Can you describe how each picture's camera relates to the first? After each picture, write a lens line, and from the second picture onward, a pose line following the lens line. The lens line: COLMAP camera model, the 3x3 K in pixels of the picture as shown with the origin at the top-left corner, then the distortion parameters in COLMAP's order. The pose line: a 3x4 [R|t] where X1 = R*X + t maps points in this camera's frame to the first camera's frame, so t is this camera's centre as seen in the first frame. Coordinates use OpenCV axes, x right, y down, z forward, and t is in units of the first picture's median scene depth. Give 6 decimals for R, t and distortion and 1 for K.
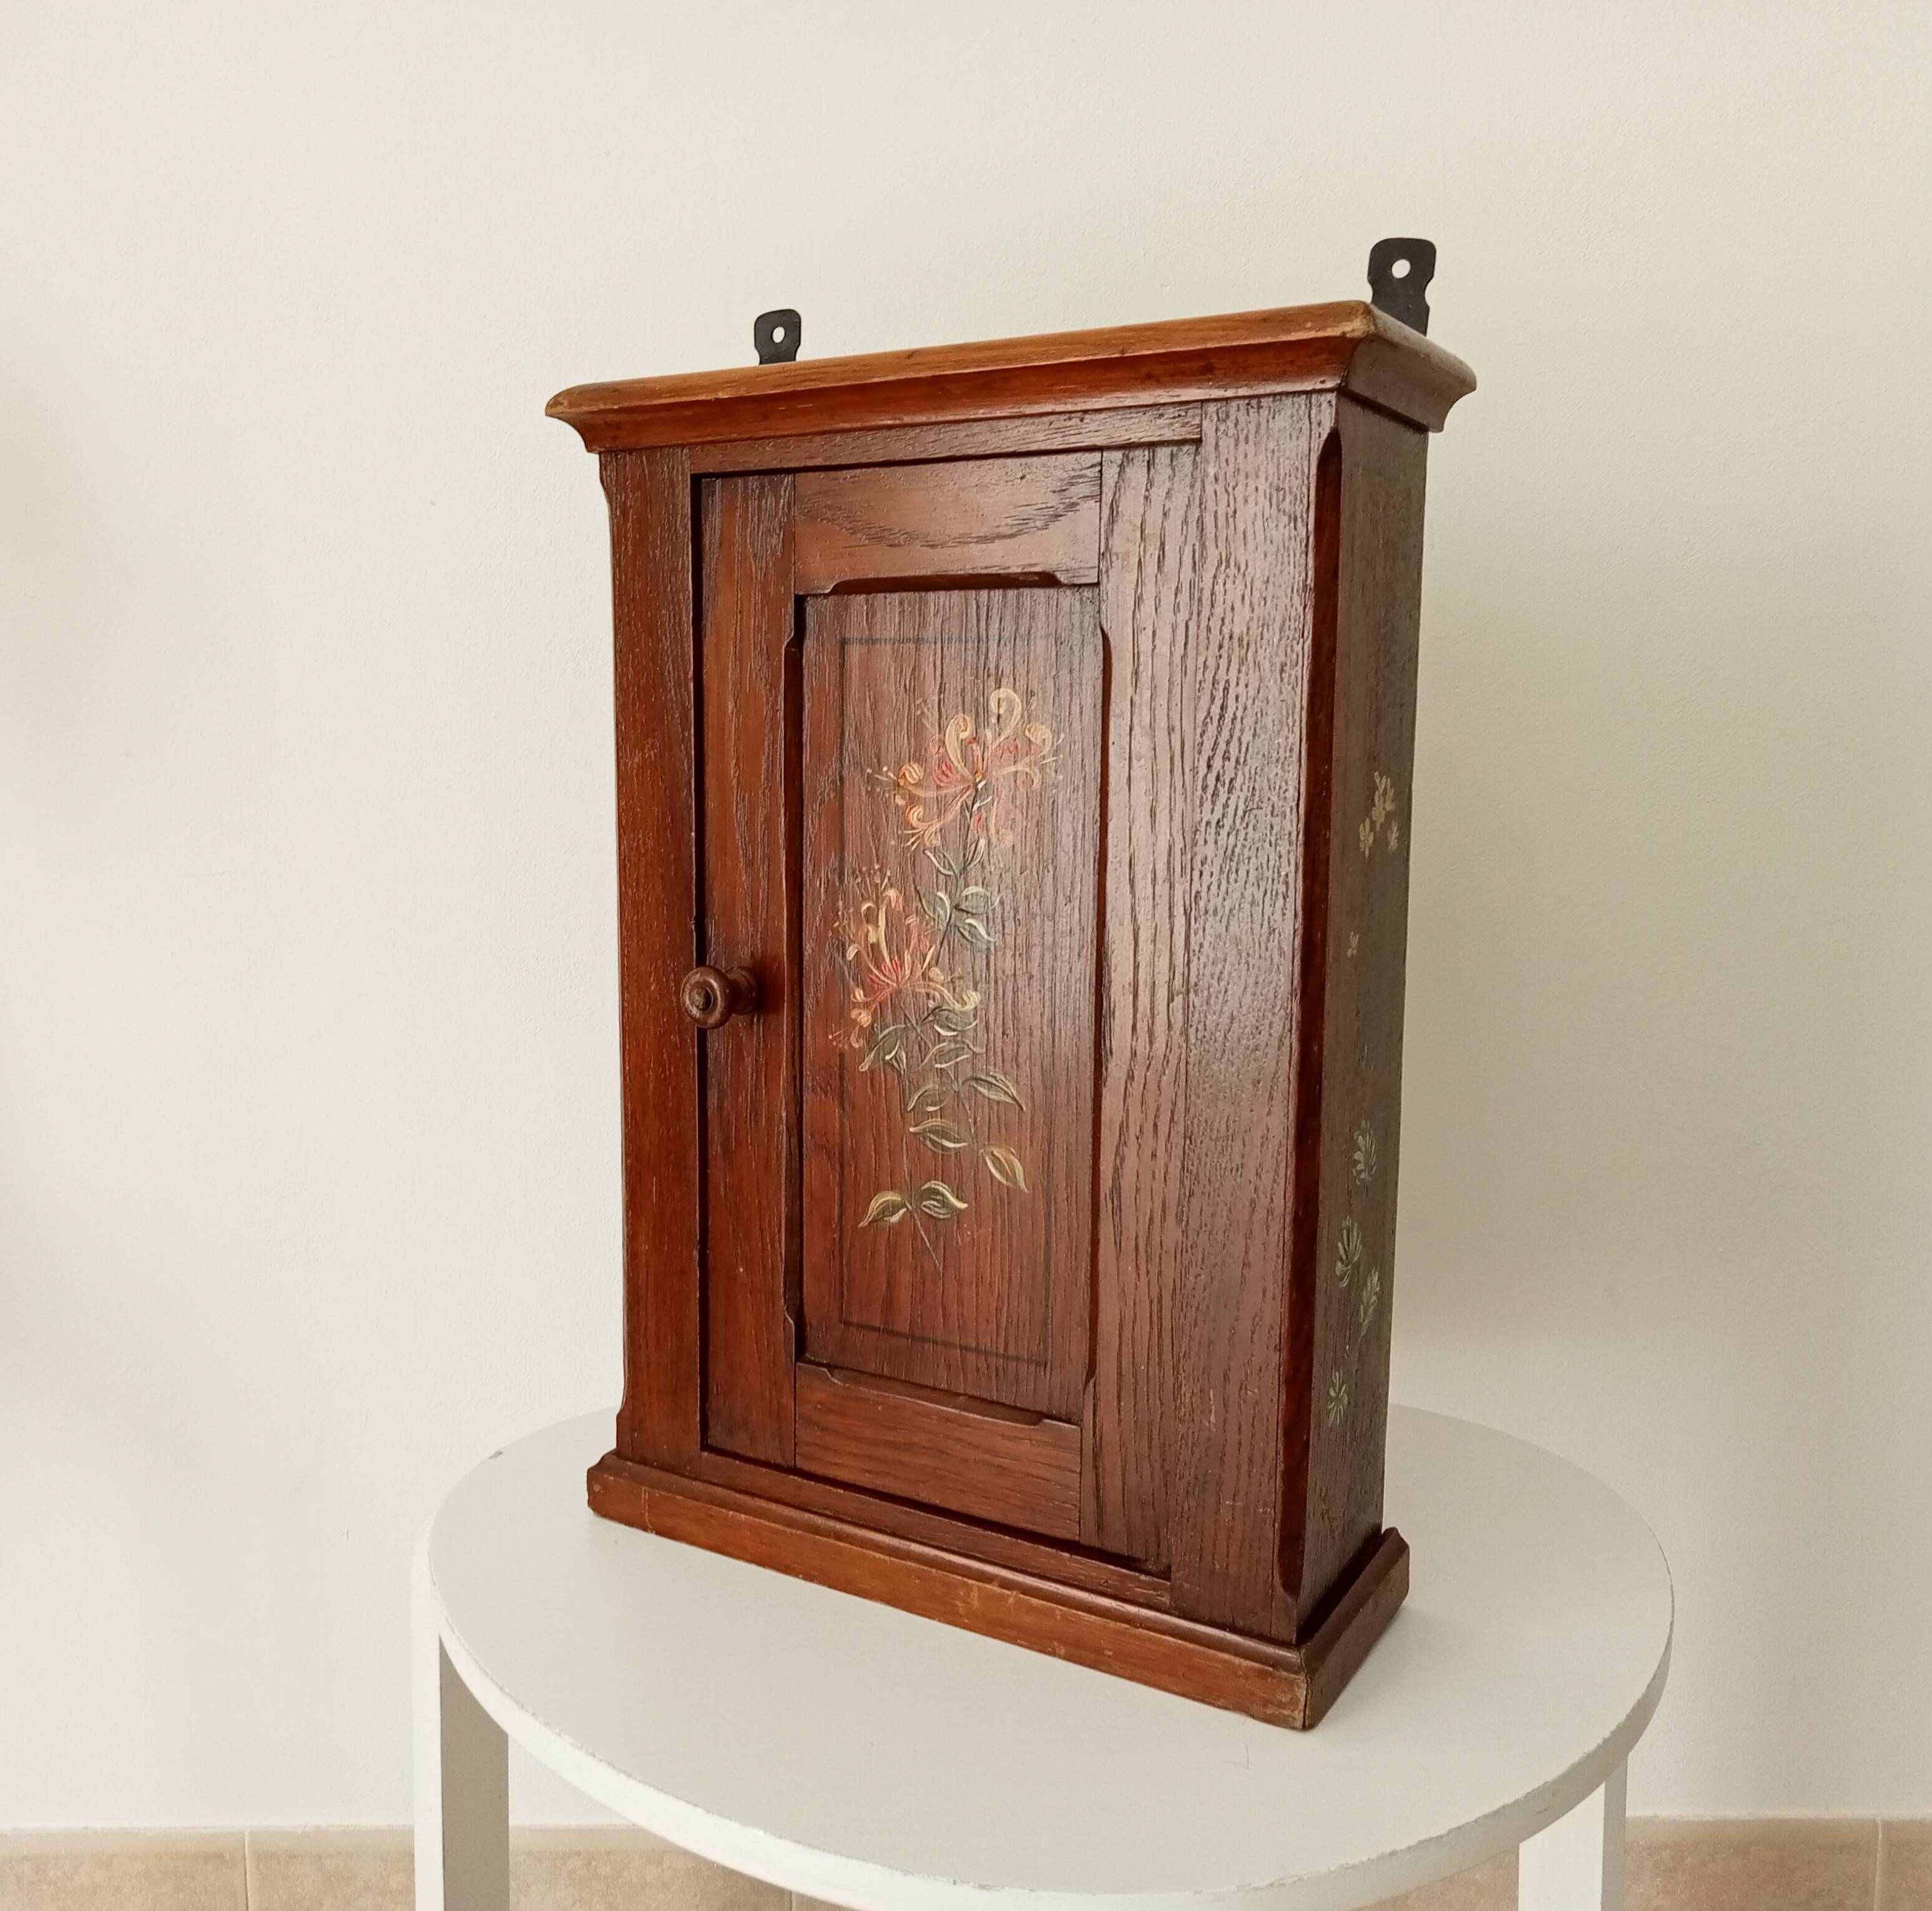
lens RADIAL K [[1740.6, 0, 953.4], [0, 1740.6, 925.7], [0, 0, 1]] dist [0.017684, 0.006750]
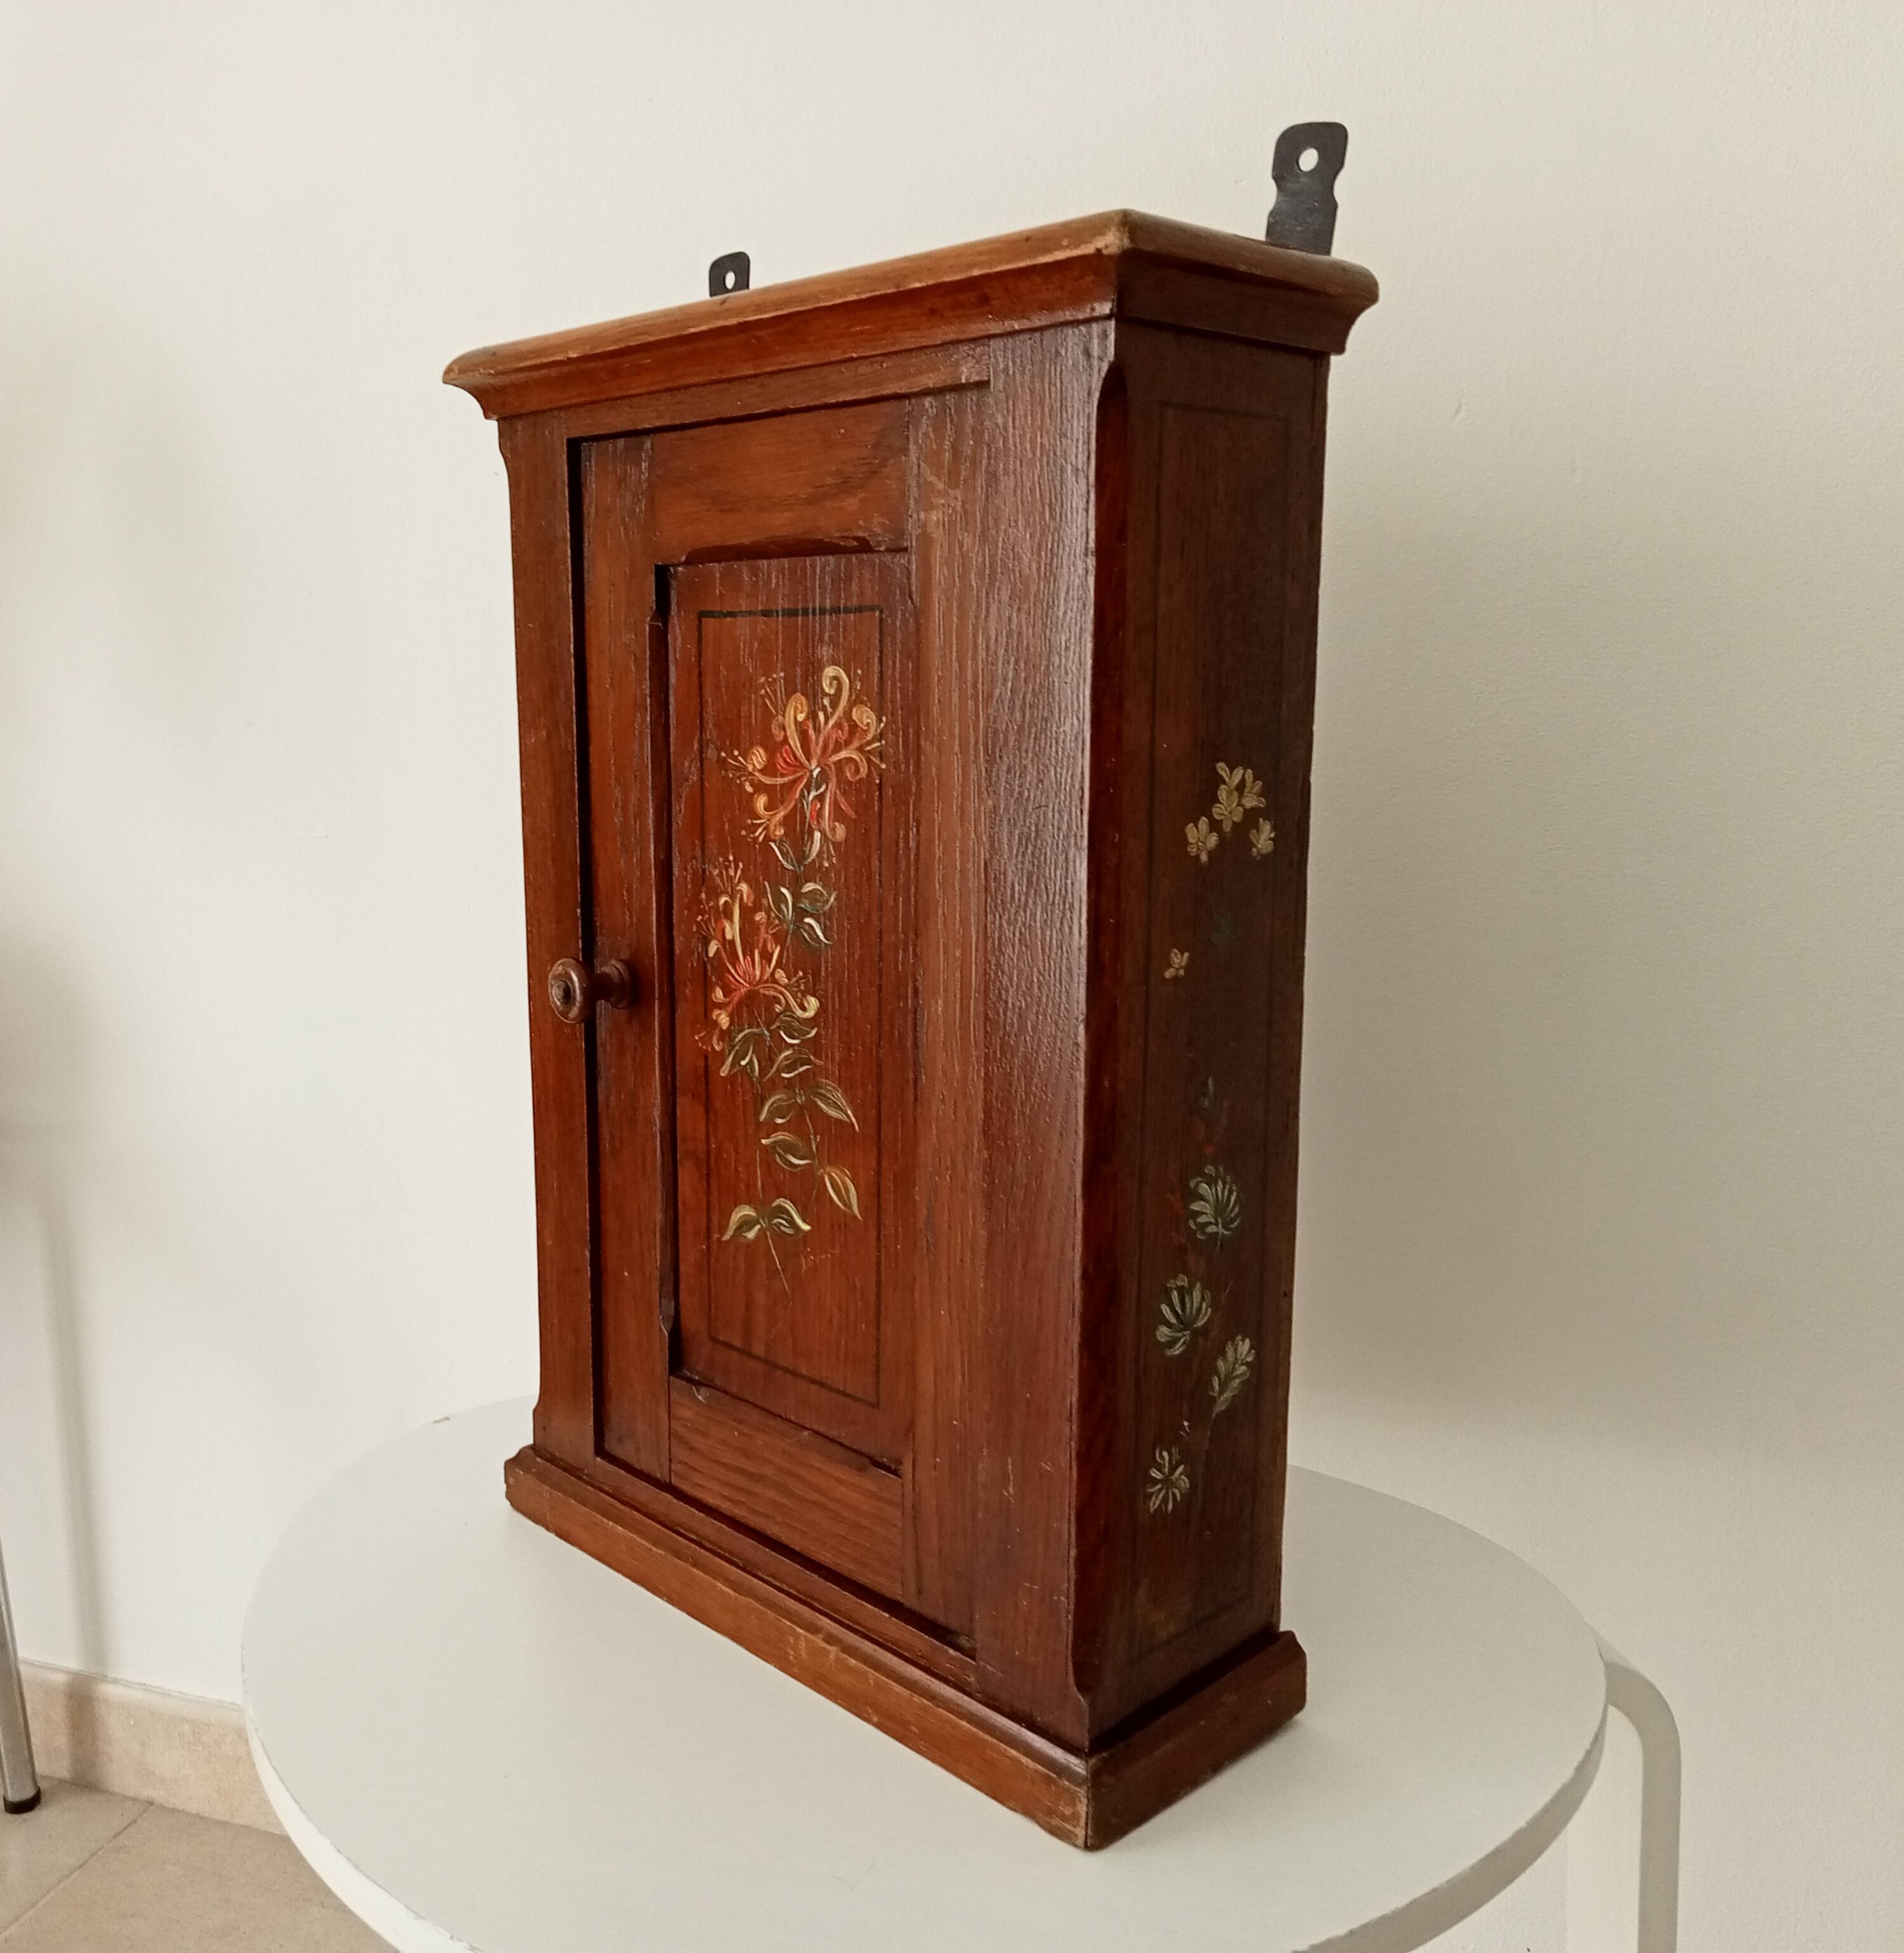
lens RADIAL K [[1805.0, 0, 915.8], [0, 1805.0, 941.6], [0, 0, 1]] dist [0.020649, -0.000223]
pose [[0.964940, 0.031642, -0.260557, 0.305175], [-0.022704, 0.999048, 0.037246, -0.027652], [0.261488, -0.030025, 0.964740, 0.094981]]
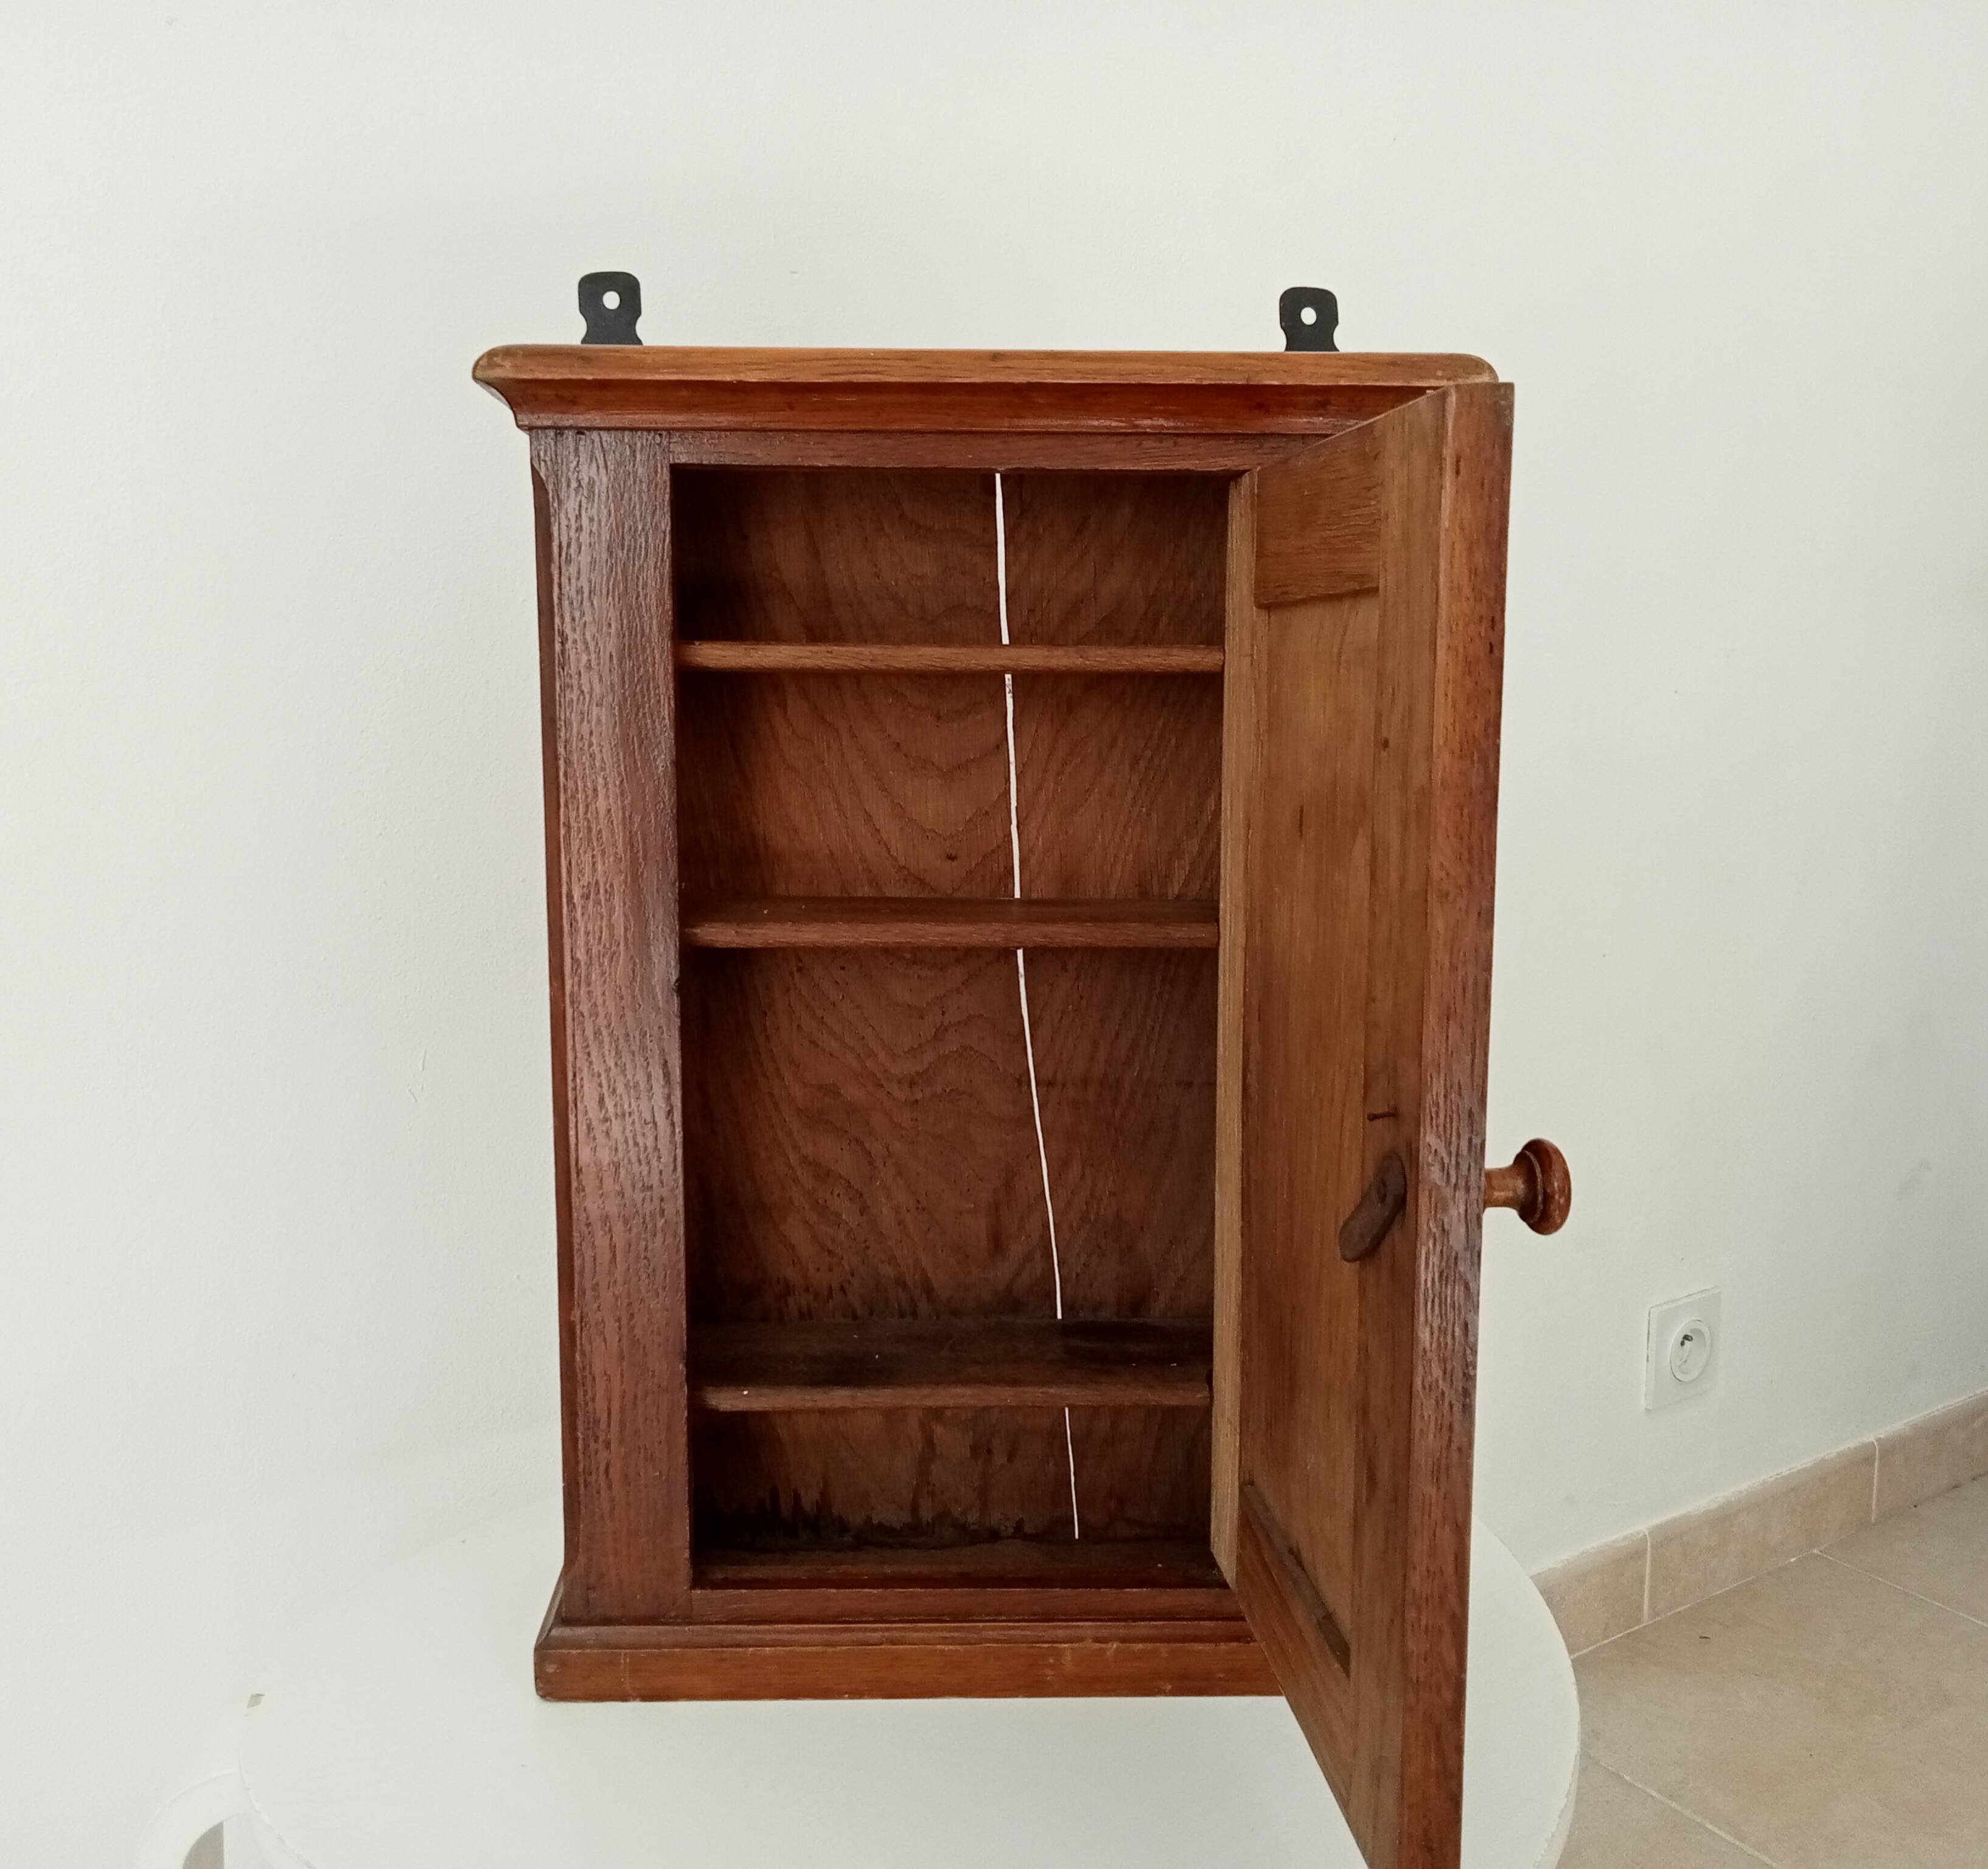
lens RADIAL K [[1715.7, 0, 901.4], [0, 1715.7, 904.4], [0, 0, 1]] dist [0.023923, -0.014065]
pose [[0.857480, -0.071121, 0.509578, -0.509816], [0.065920, 0.997424, 0.028284, -0.061705], [-0.510277, 0.009339, 0.859959, 0.224681]]
